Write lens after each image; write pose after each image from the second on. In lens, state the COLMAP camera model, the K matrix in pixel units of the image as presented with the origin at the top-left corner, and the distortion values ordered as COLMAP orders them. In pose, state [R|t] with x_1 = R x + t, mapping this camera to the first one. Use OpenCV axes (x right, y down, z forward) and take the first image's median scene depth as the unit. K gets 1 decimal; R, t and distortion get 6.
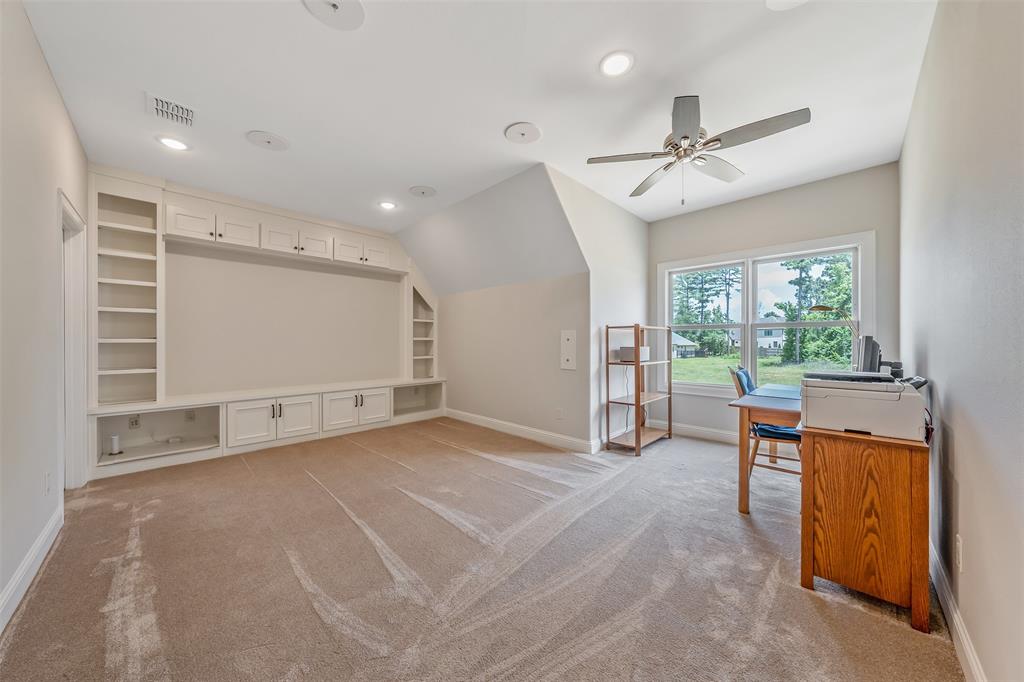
lens RADIAL K [[343.4, 0, 512.4], [0, 343.4, 341.8], [0, 0, 1]] dist [0.000040, -0.000006]
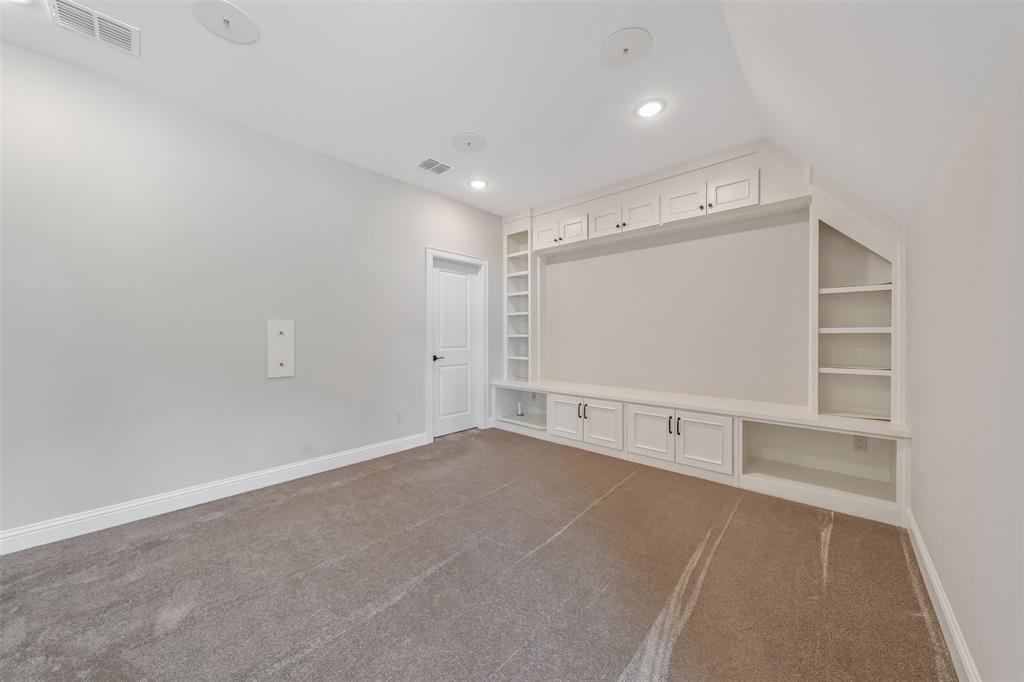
lens RADIAL K [[351.2, 0, 512.2], [0, 351.2, 337.3], [0, 0, 1]] dist [0.000859, 0.000030]
pose [[0.038920, 0.003841, -0.999235, 0.240371], [0.000066, 0.999993, 0.003846, -0.001306], [0.999242, -0.000216, 0.038920, 0.734064]]
